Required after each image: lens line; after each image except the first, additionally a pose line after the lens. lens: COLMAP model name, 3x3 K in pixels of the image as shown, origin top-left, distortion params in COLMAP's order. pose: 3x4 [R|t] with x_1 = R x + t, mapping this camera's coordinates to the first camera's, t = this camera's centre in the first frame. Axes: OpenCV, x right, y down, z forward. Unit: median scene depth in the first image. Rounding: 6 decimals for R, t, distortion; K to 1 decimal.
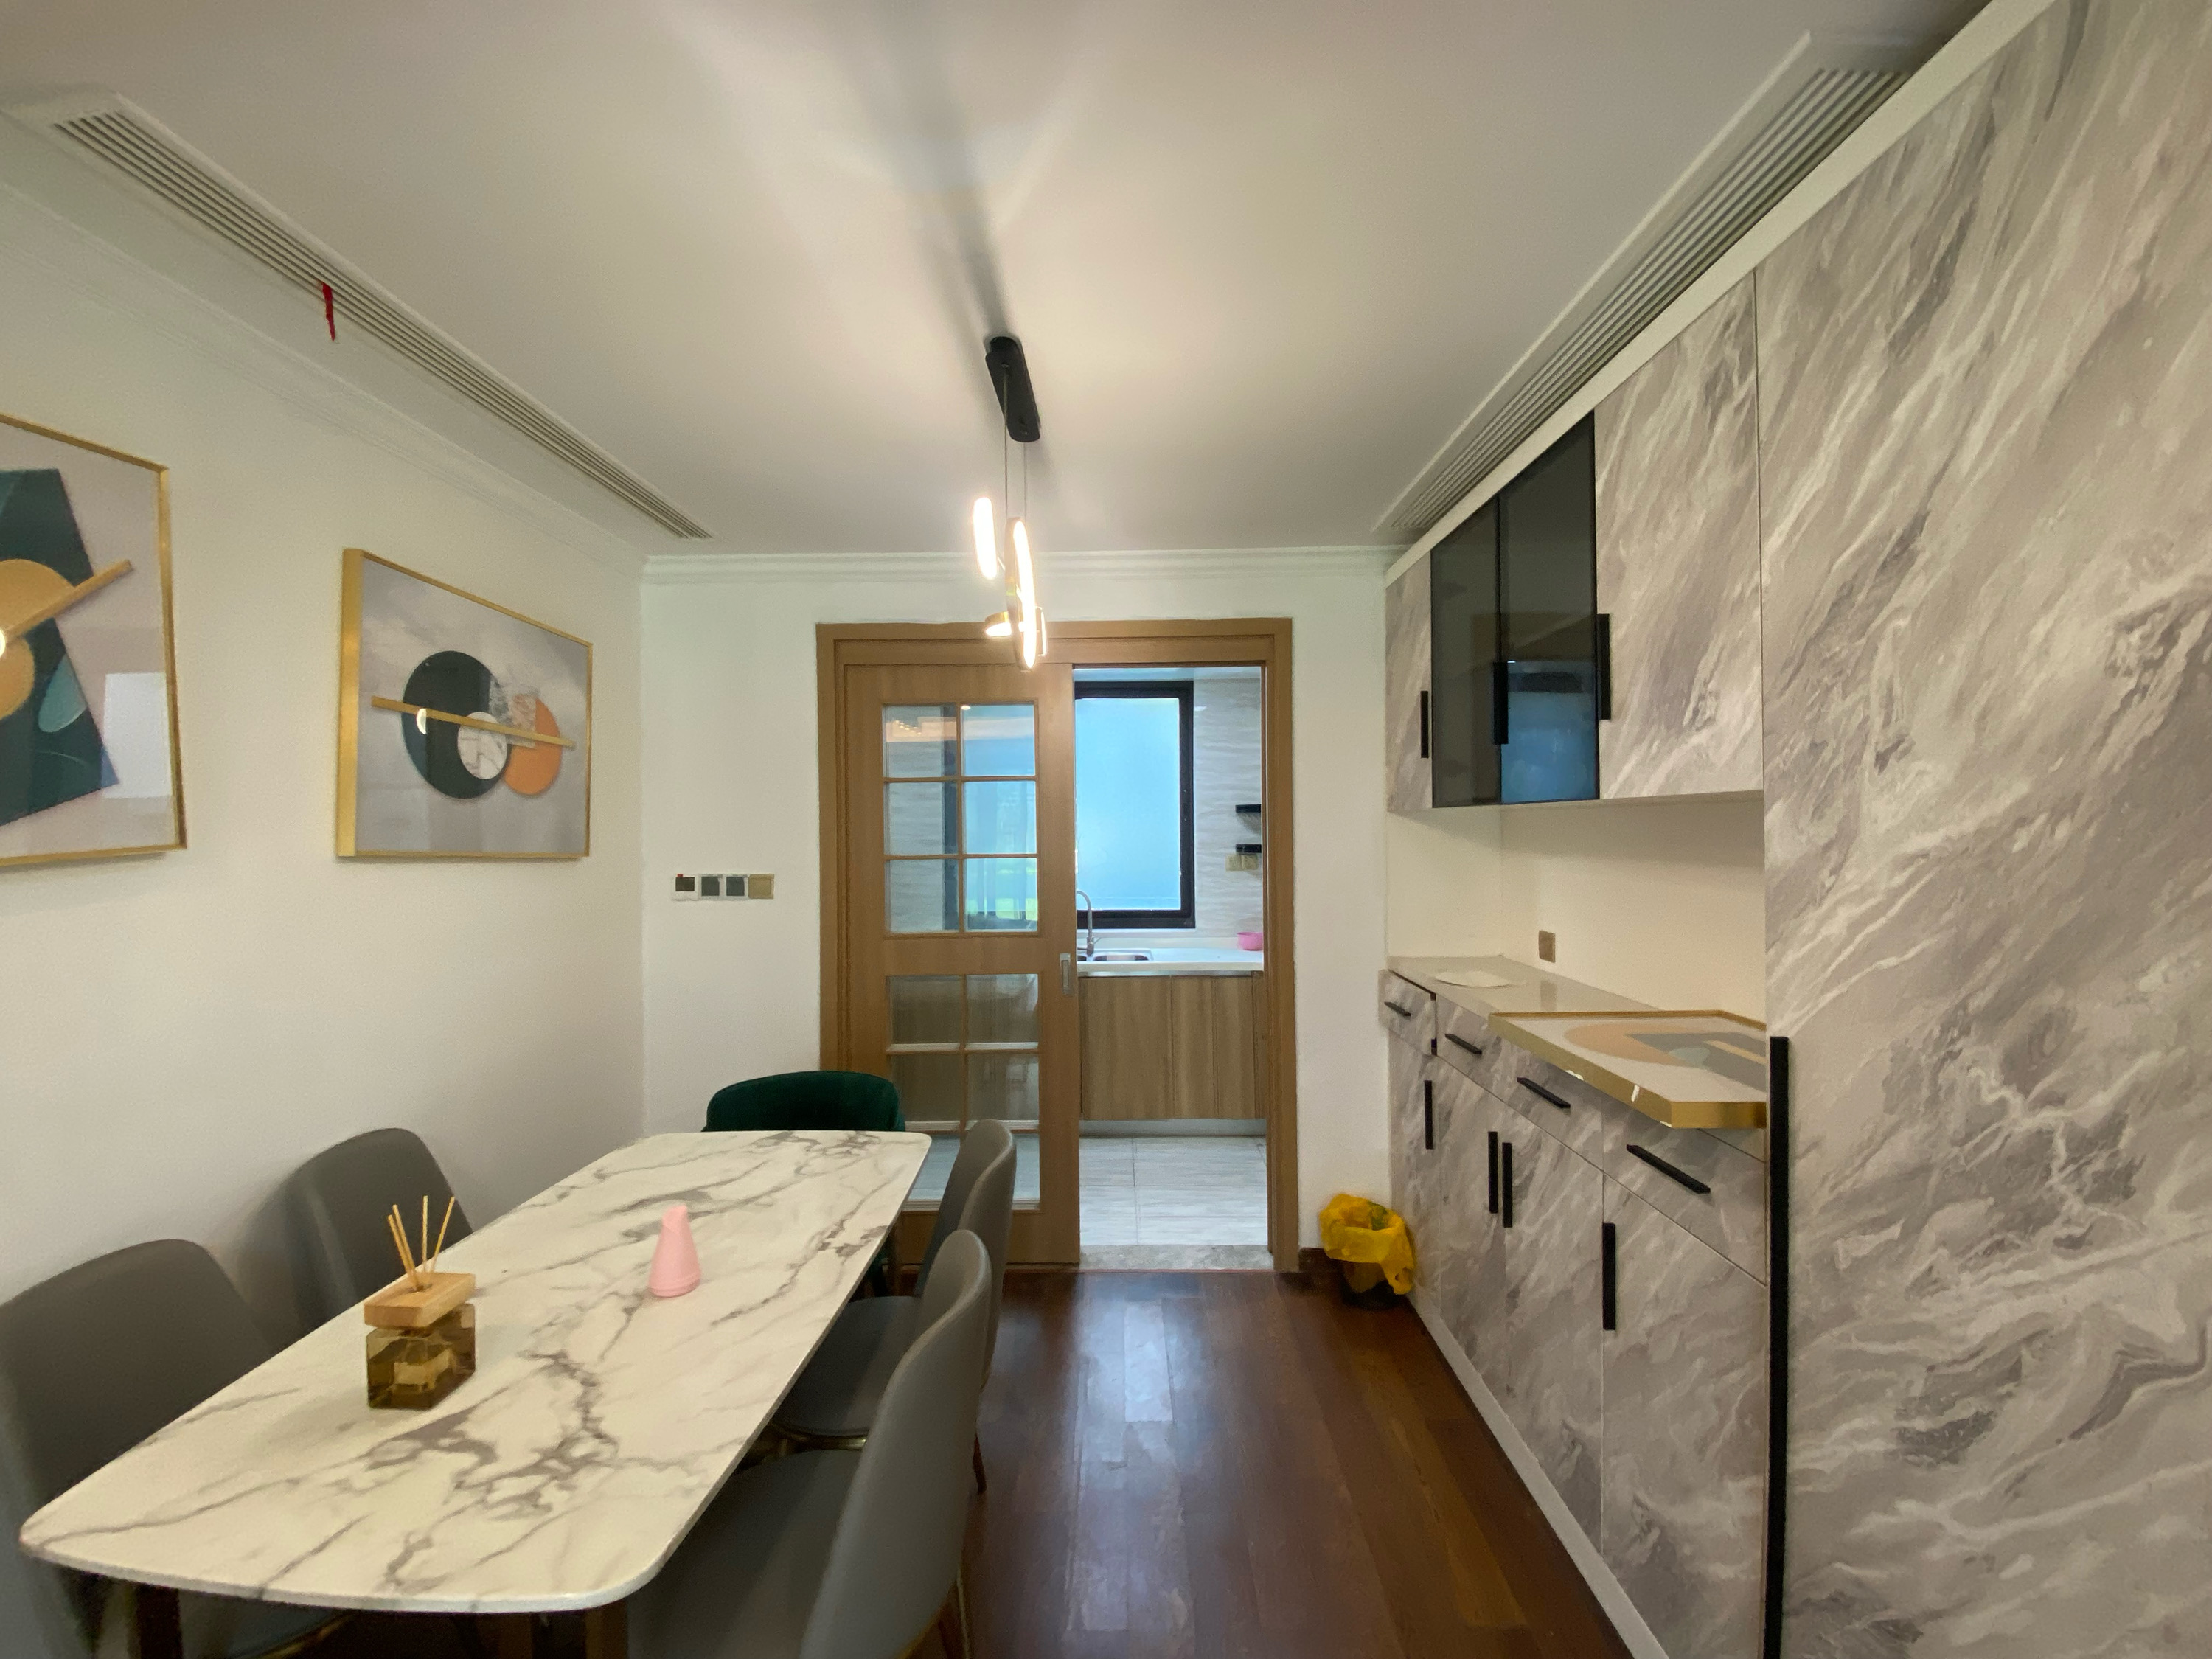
lens RADIAL K [[878.9, 0, 1106.5], [0, 878.9, 829.4], [0, 0, 1]] dist [-0.033335, -0.000828]
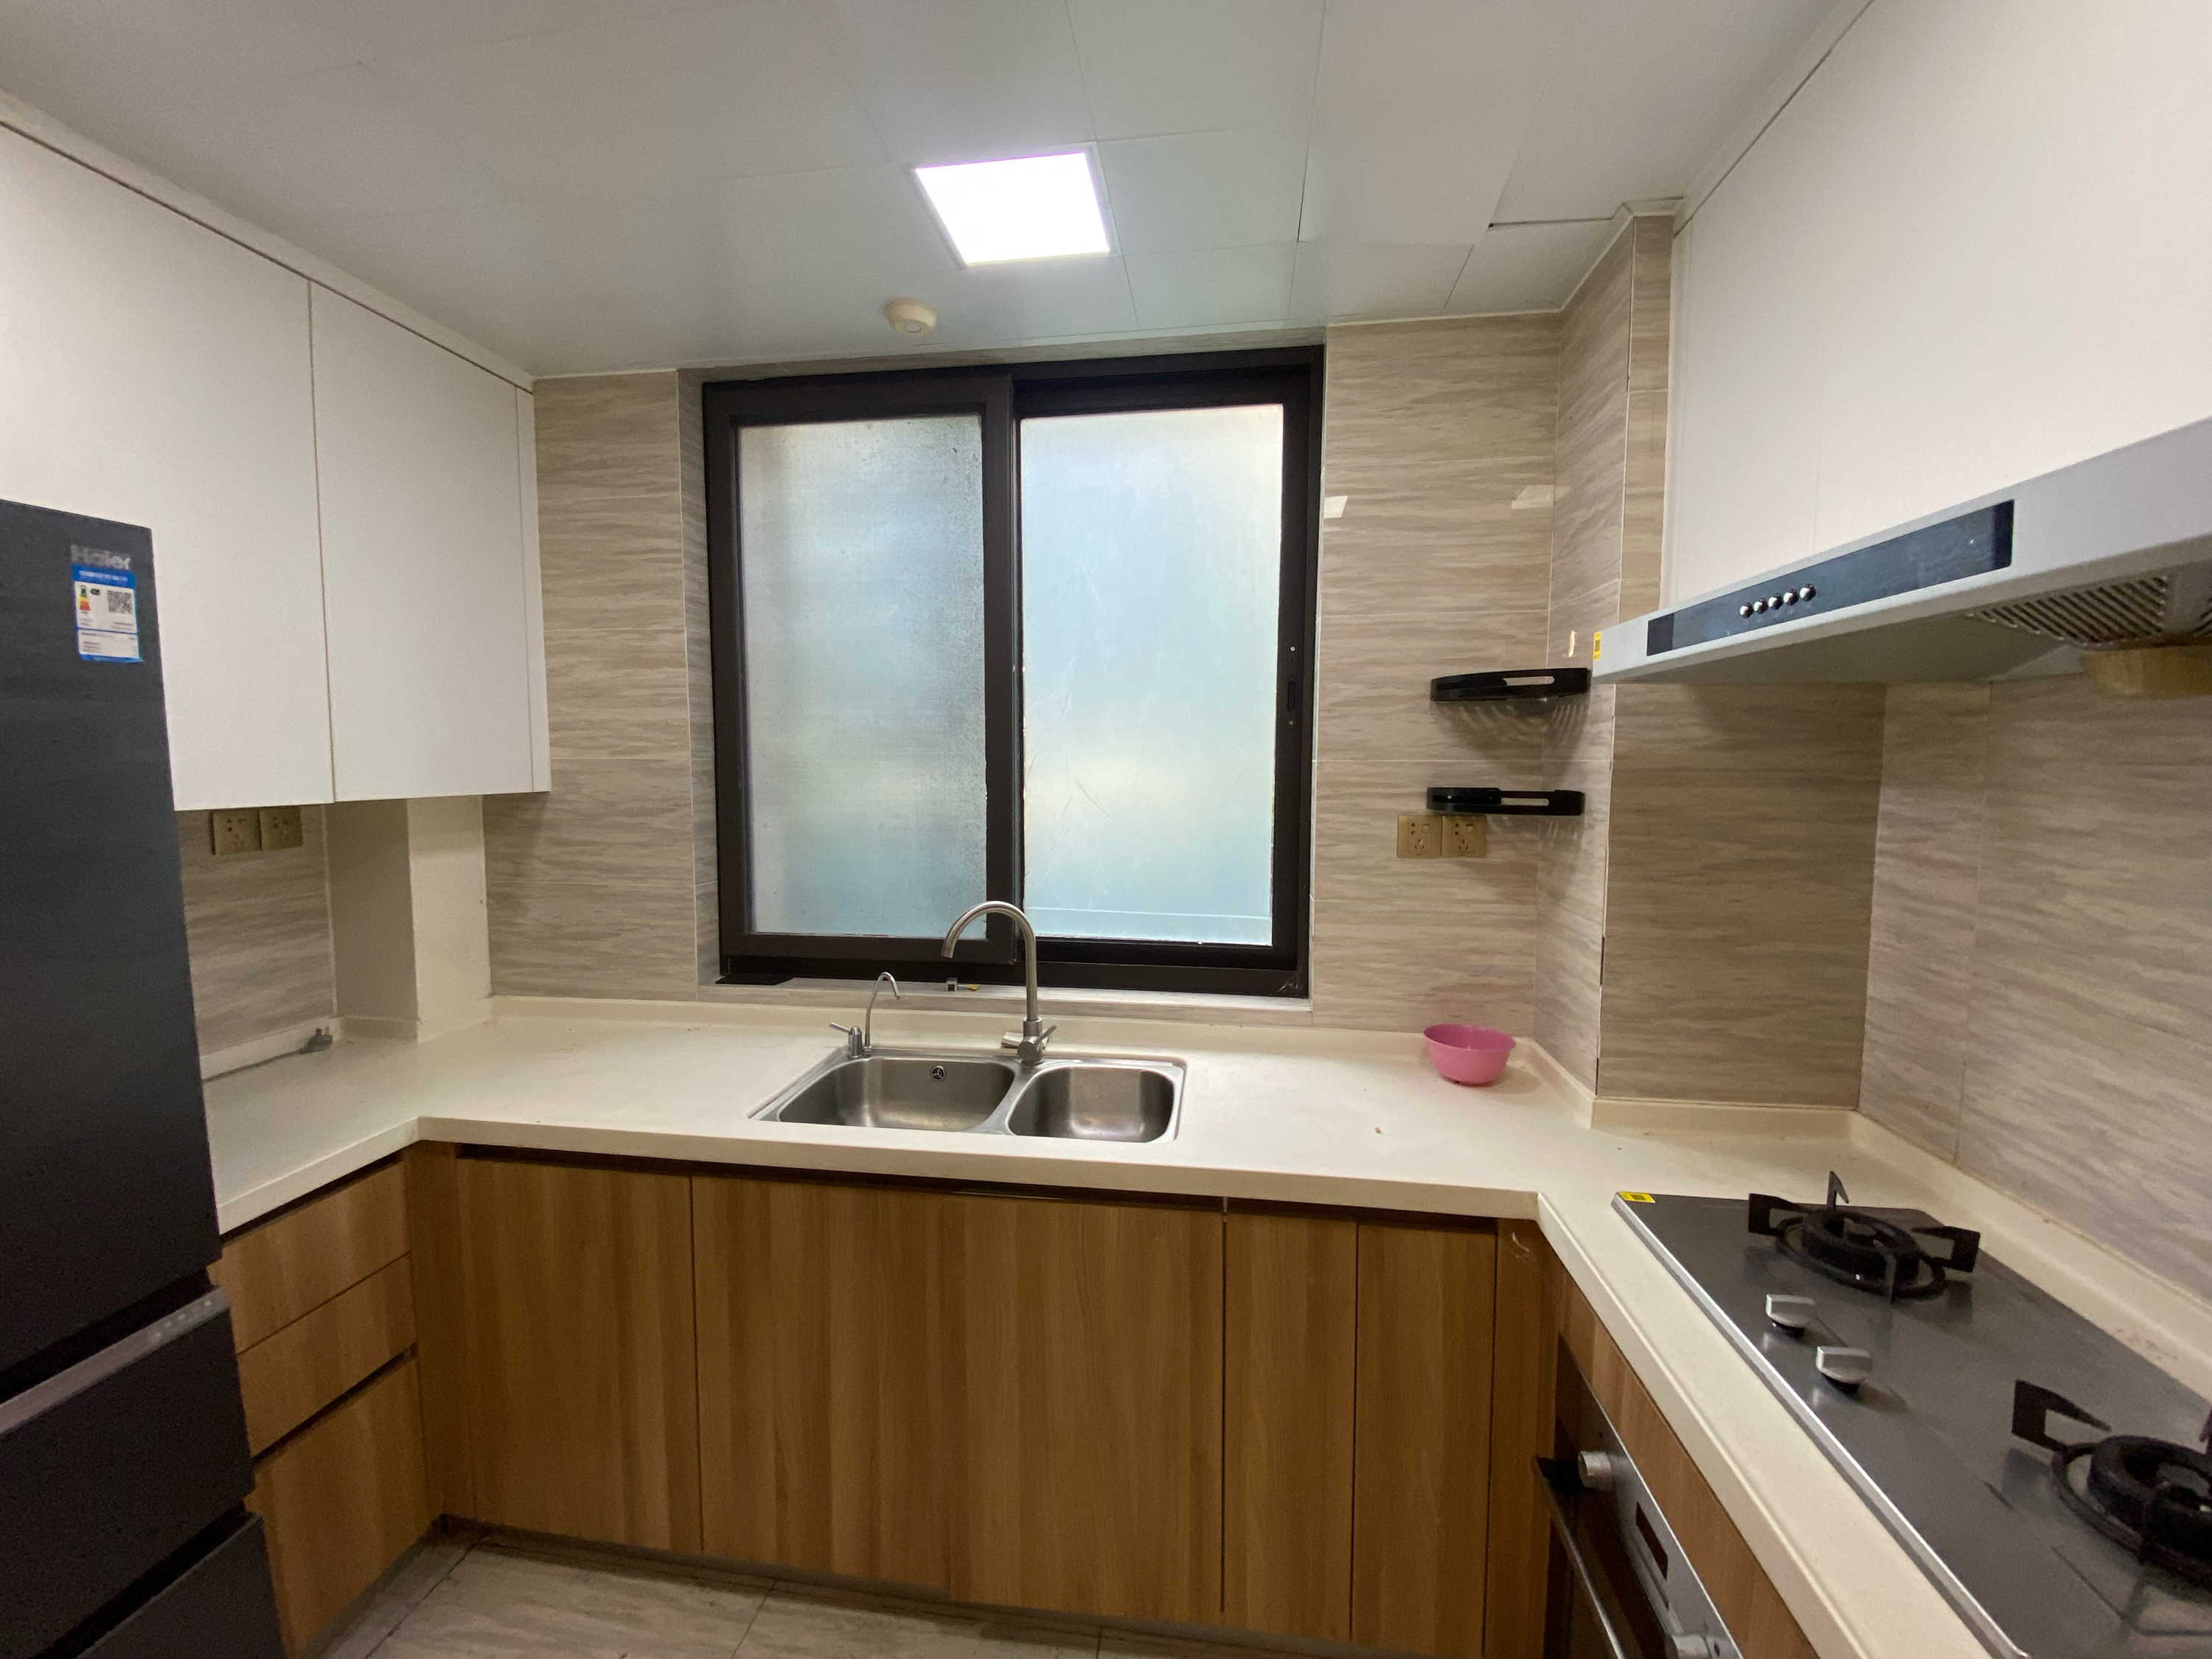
lens RADIAL K [[878.9, 0, 1102.4], [0, 878.9, 819.2], [0, 0, 1]] dist [-0.033335, -0.000828]
pose [[0.991485, 0.022574, -0.128246, 0.059324], [-0.011963, 0.996485, 0.082914, 0.001498], [0.129667, -0.080674, 0.988270, 0.616551]]
